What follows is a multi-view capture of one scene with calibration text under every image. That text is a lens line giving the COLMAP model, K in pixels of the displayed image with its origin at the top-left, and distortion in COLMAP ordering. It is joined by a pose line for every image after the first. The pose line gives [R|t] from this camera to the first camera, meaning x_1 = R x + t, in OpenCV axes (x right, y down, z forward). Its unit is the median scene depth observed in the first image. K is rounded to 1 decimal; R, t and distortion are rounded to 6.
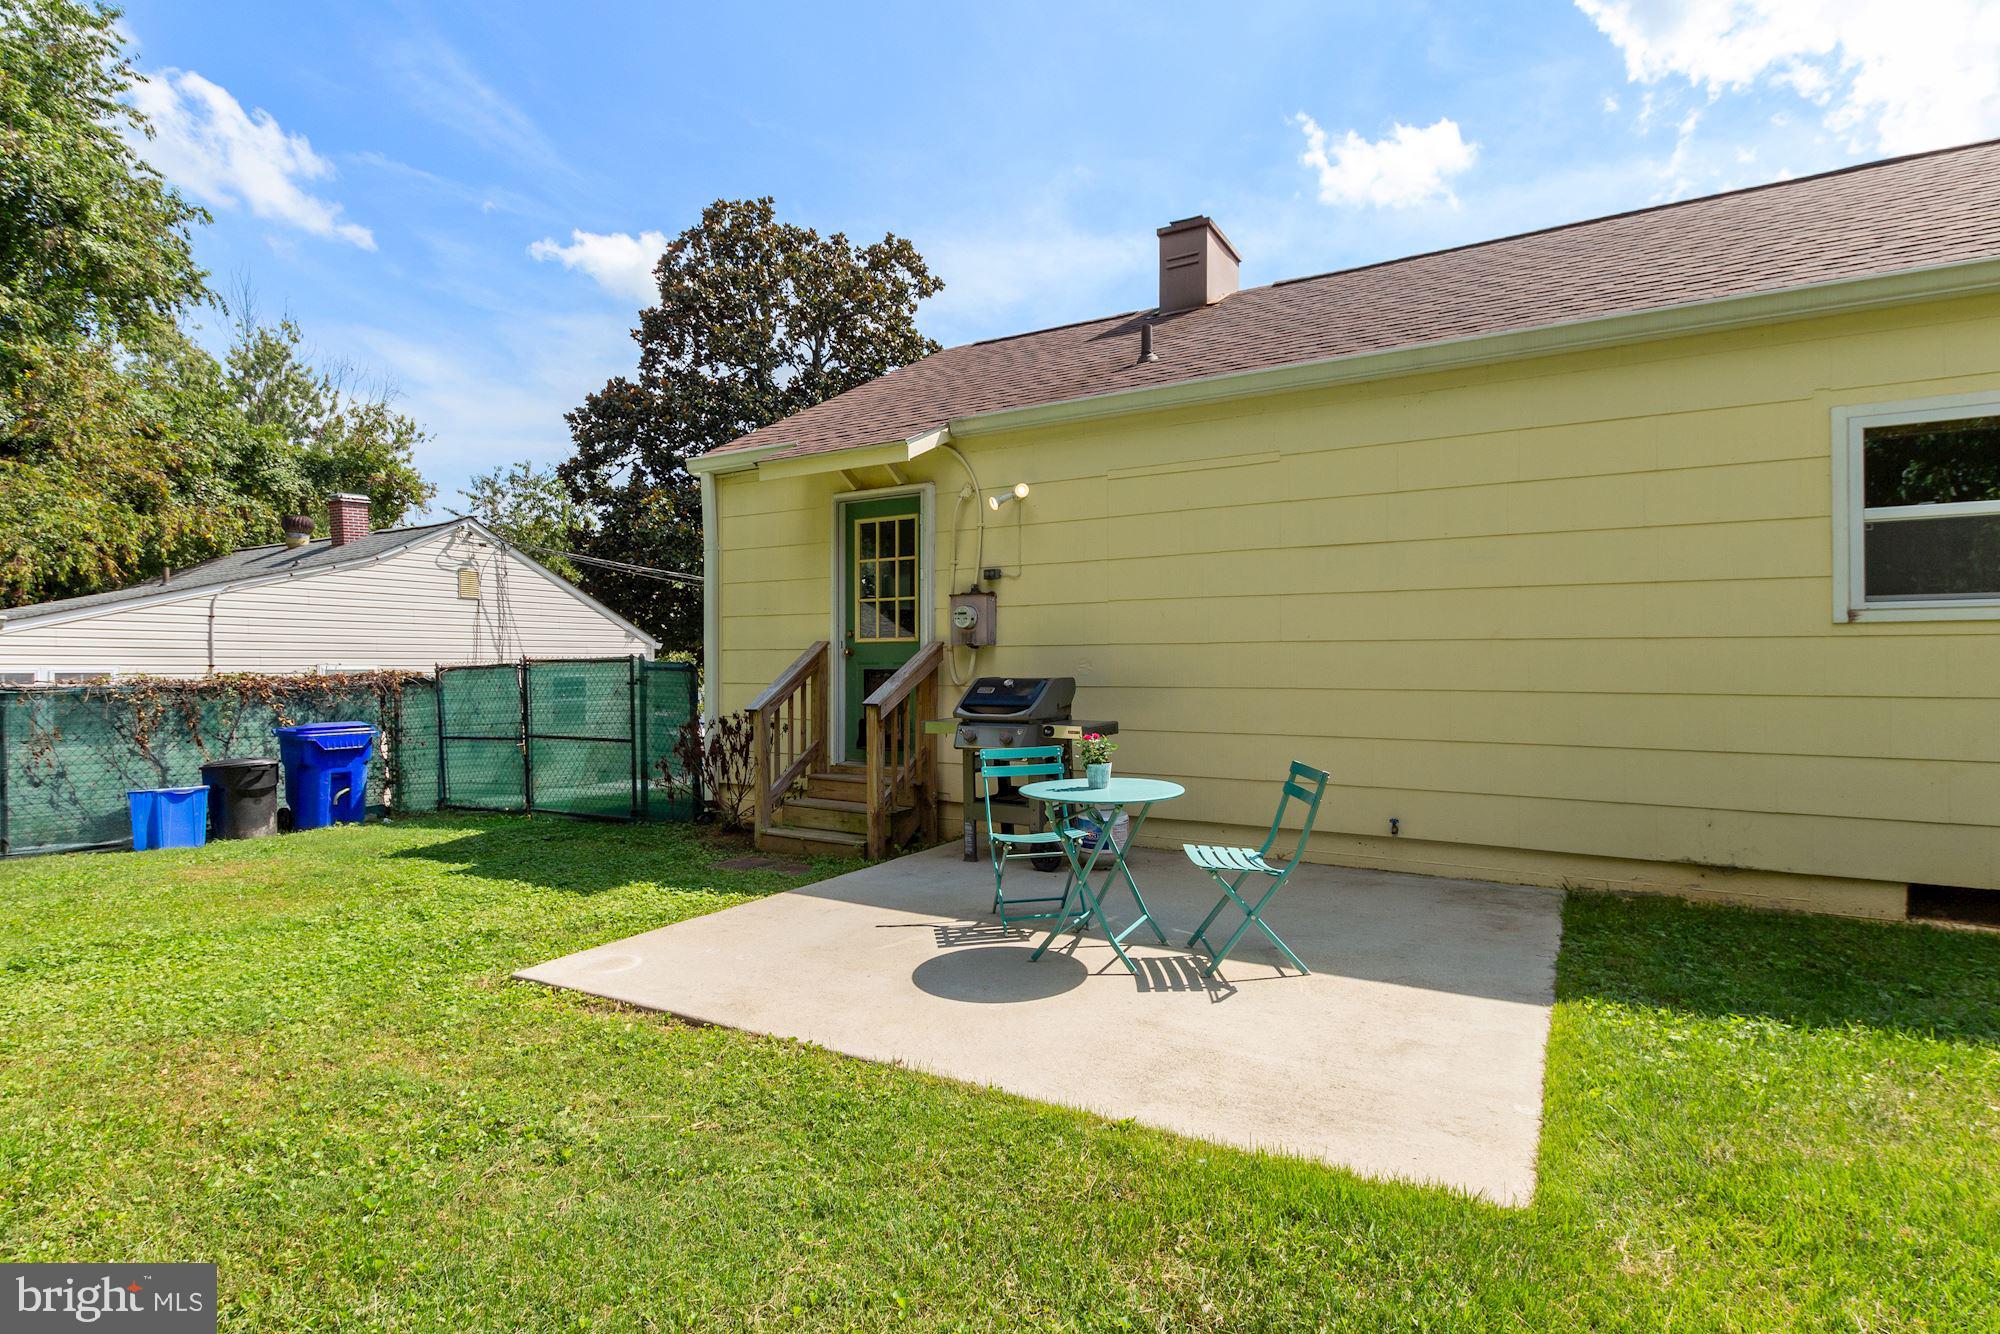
lens RADIAL K [[922.4, 0, 1063.2], [0, 922.4, 657.1], [0, 0, 1]] dist [-0.027091, -0.000480]
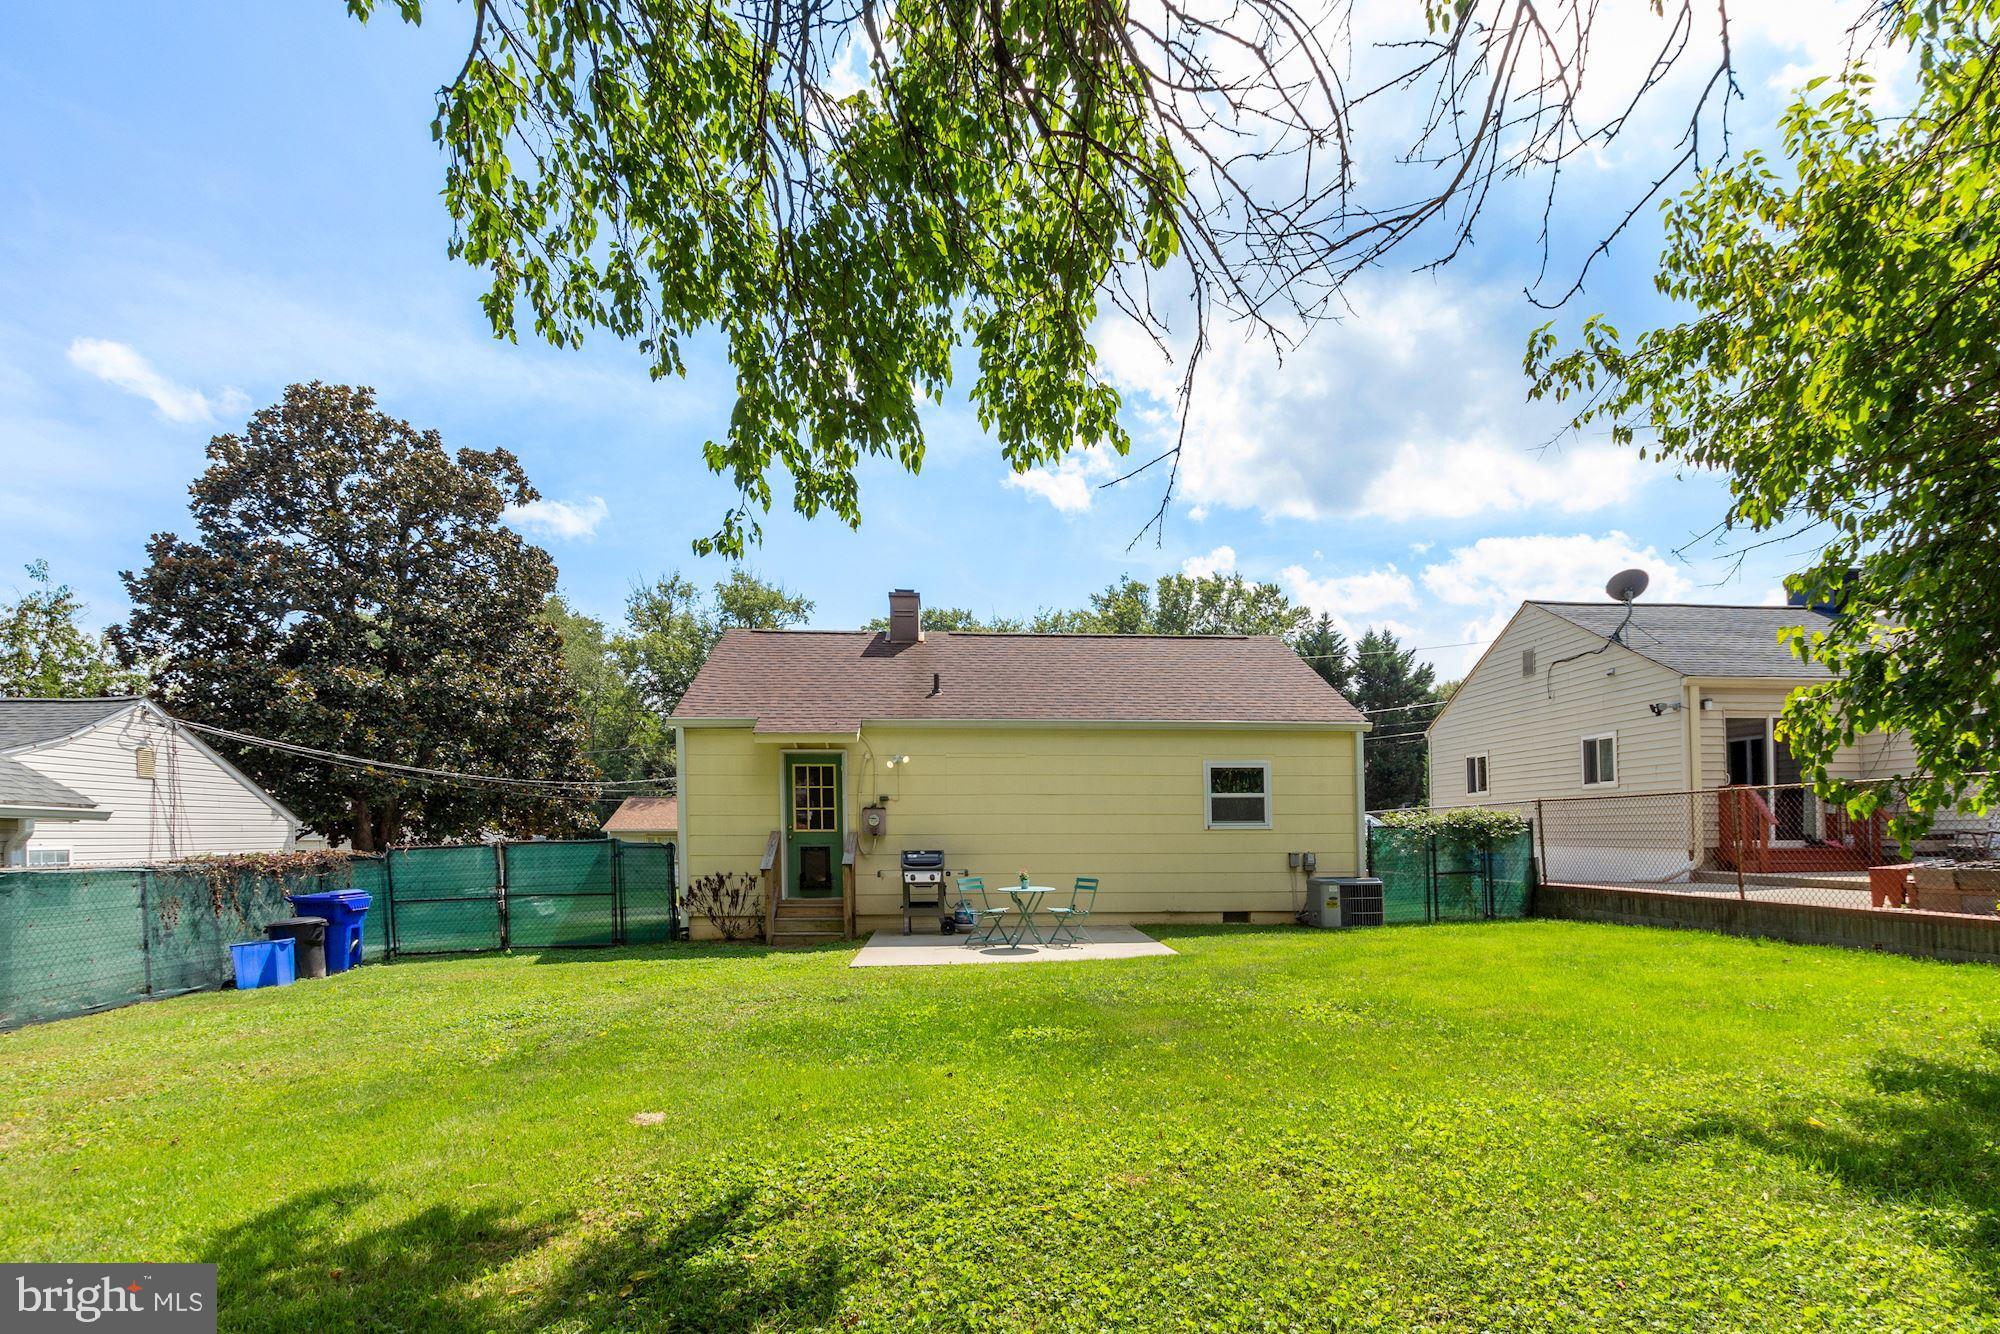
lens RADIAL K [[983.4, 0, 1006.4], [0, 983.4, 729.7], [0, 0, 1]] dist [-0.001605, 0.000011]
pose [[0.824439, 0.054282, 0.563341, -0.987840], [-0.001204, 0.995556, -0.094168, -0.034052], [-0.565949, 0.076957, 0.820840, -0.858753]]
